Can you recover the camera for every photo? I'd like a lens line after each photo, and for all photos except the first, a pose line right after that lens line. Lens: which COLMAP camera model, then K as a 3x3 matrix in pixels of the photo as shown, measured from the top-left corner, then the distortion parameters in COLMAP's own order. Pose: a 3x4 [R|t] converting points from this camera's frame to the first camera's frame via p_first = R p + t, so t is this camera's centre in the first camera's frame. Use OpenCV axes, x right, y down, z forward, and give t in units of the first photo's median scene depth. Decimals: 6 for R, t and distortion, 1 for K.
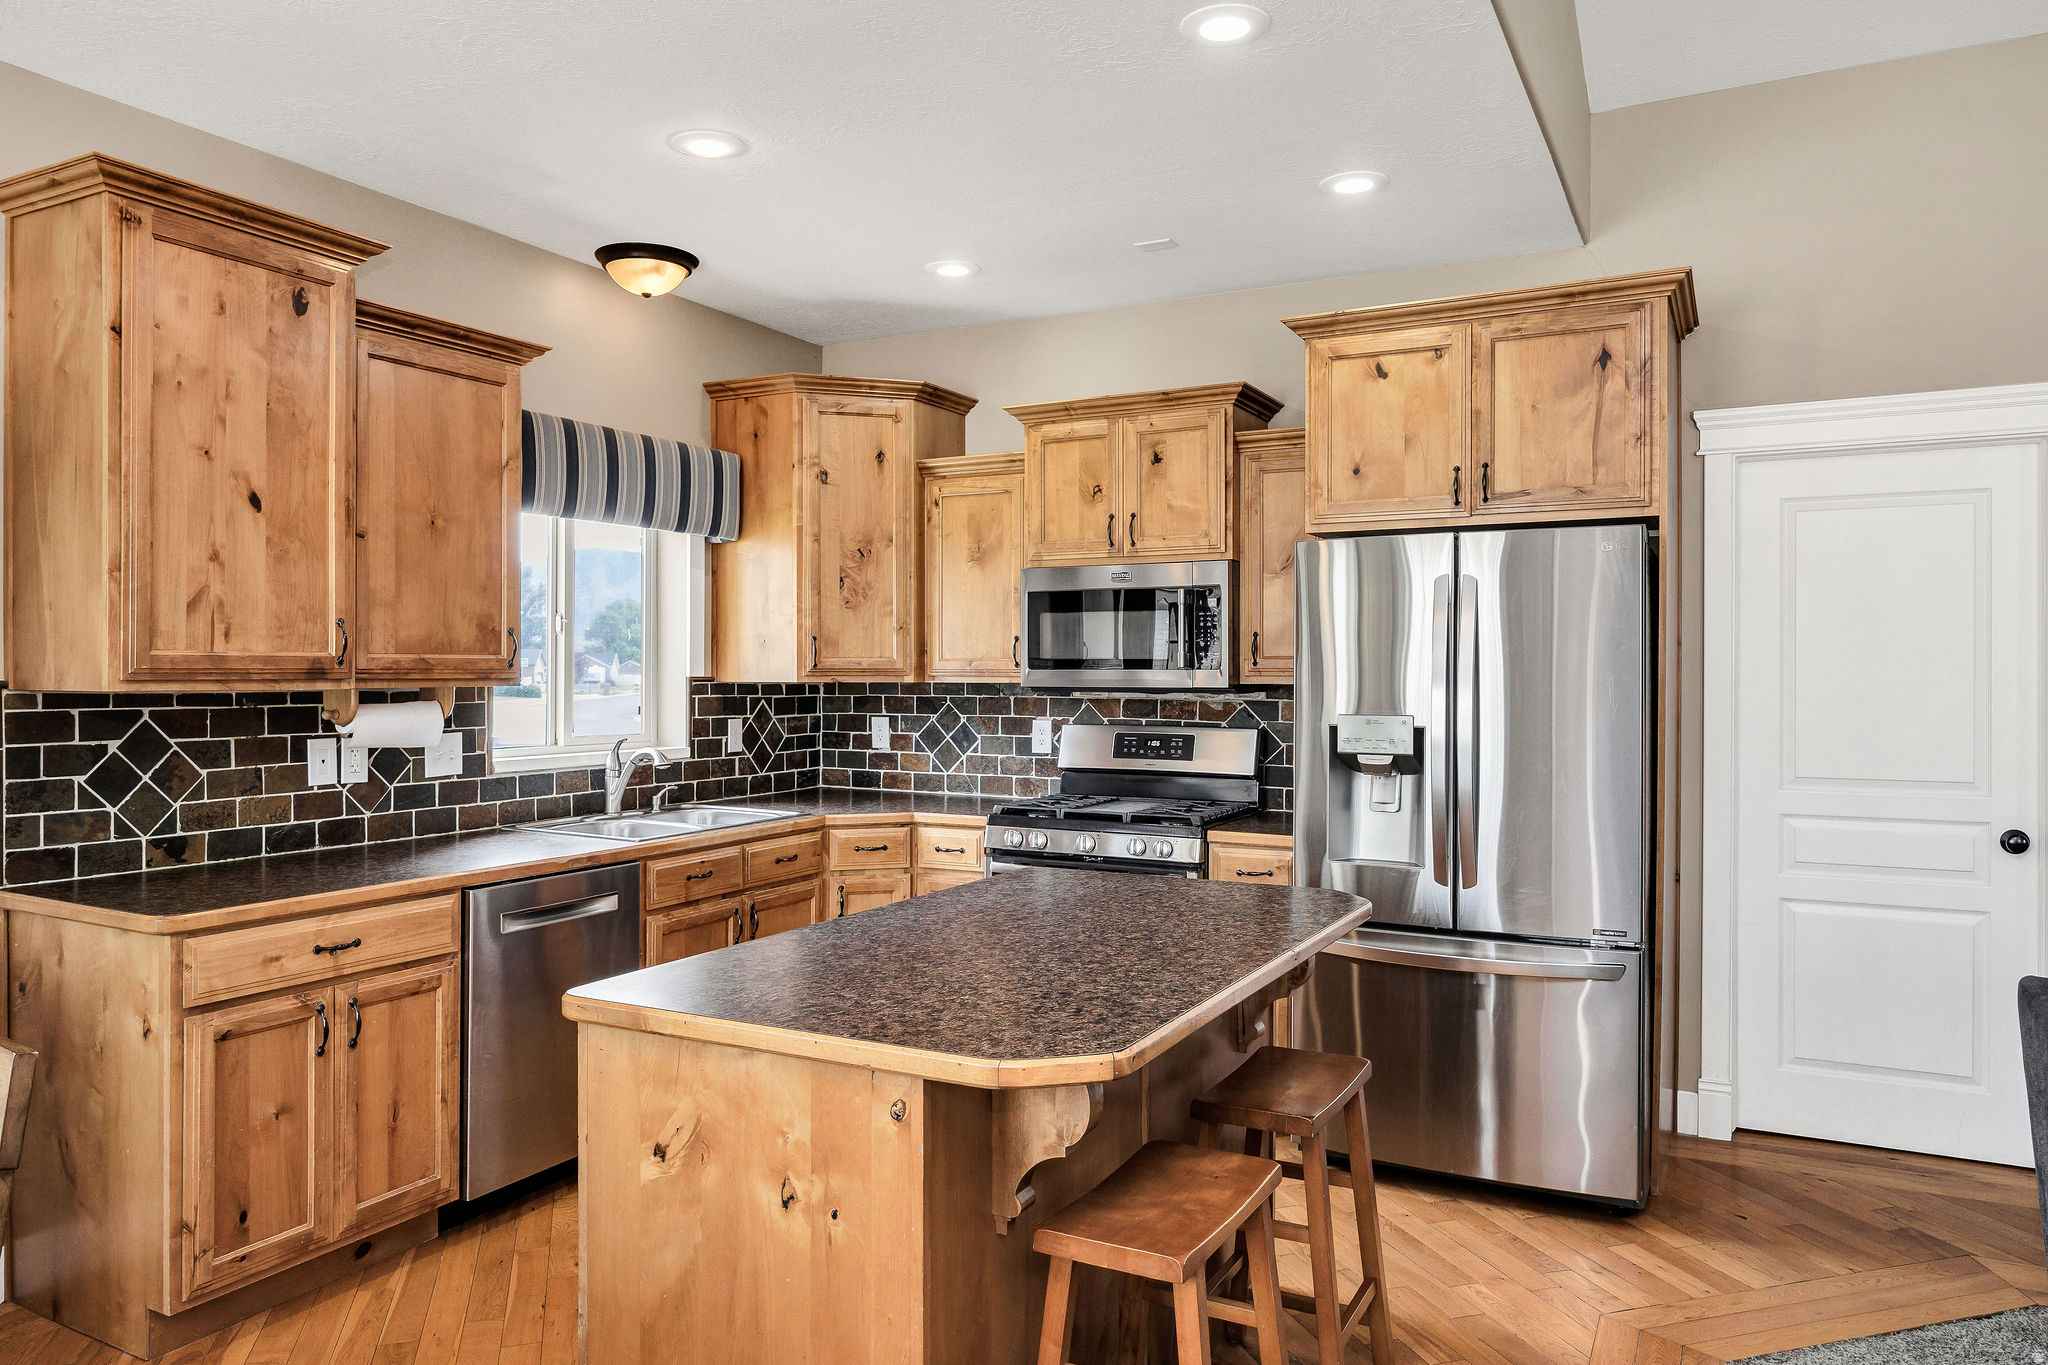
lens RADIAL K [[1361.8, 0, 1026.2], [0, 1361.8, 679.2], [0, 0, 1]] dist [-0.001005, -0.000384]
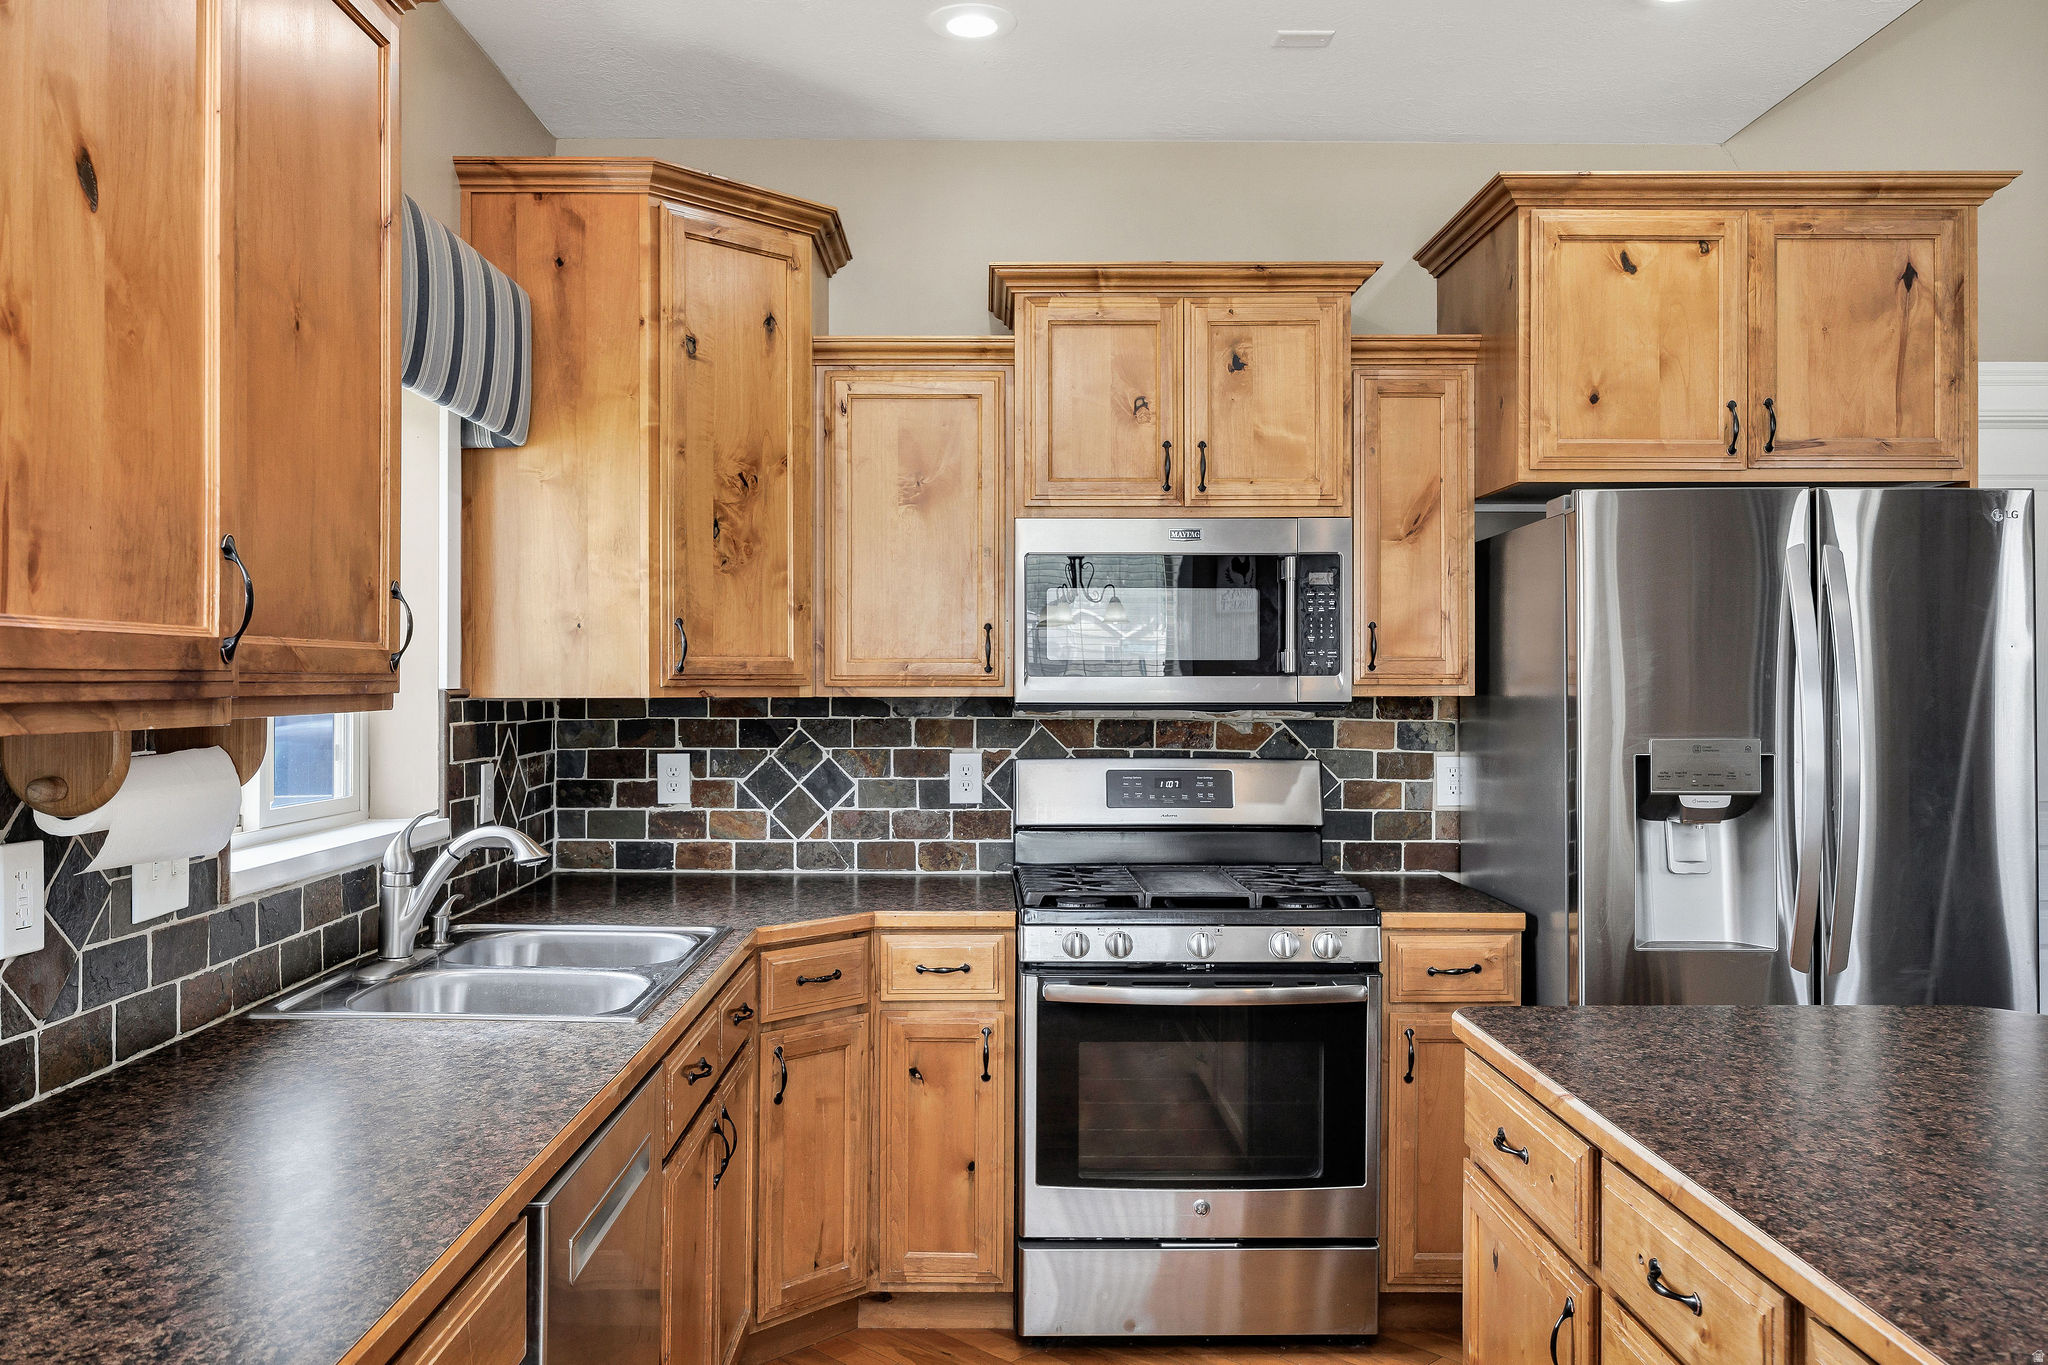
lens RADIAL K [[1564.1, 0, 1018.9], [0, 1564.1, 683.5], [0, 0, 1]] dist [-0.002299, 0.000594]
pose [[0.884083, -0.002220, 0.467325, -0.355328], [0.003913, 0.999989, -0.002653, -0.001587], [-0.467314, 0.004174, 0.884082, 0.358593]]
